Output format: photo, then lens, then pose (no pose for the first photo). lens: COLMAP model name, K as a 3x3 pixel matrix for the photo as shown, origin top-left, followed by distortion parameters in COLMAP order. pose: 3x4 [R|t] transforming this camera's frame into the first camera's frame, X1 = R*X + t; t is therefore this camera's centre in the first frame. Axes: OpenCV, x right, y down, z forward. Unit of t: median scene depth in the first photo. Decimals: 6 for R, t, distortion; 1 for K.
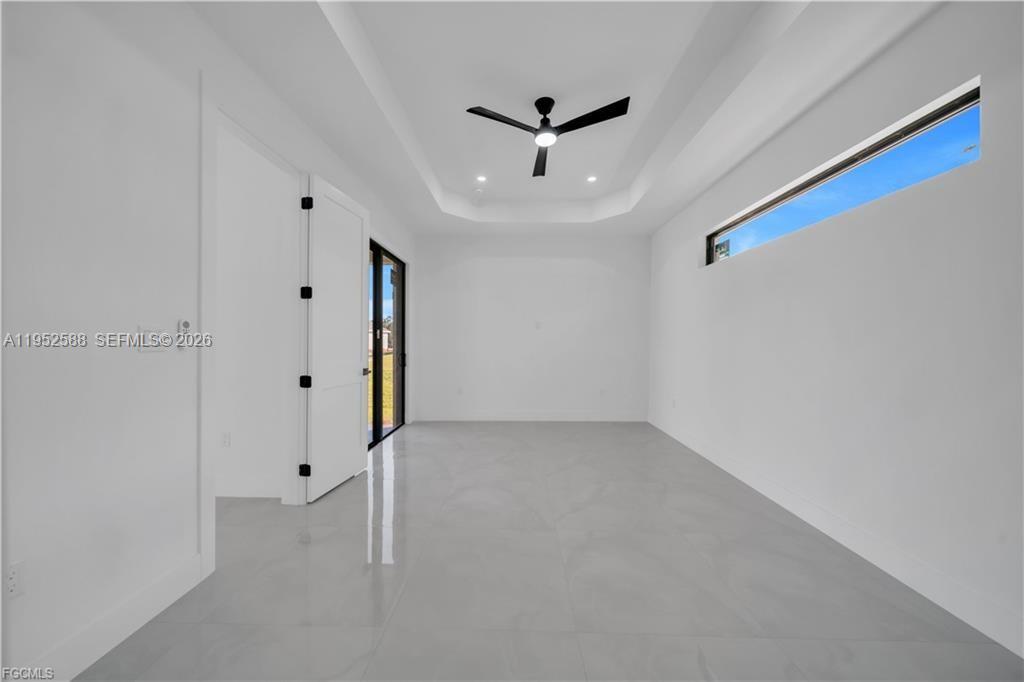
lens RADIAL K [[358.6, 0, 514.6], [0, 358.6, 342.3], [0, 0, 1]] dist [0.002308, 0.000100]
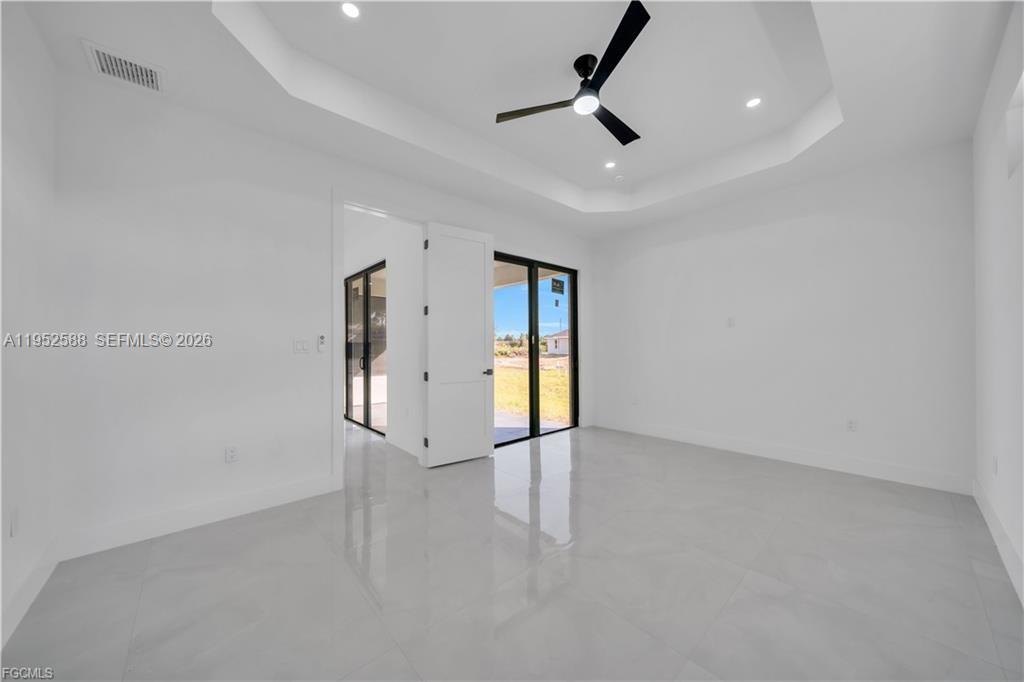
lens RADIAL K [[355.9, 0, 511.5], [0, 355.9, 342.9], [0, 0, 1]] dist [0.001922, -0.000060]
pose [[0.678092, -0.021089, -0.734675, 0.386046], [0.010438, 0.999764, -0.019064, 0.007639], [0.734903, 0.005258, 0.678152, 0.205123]]
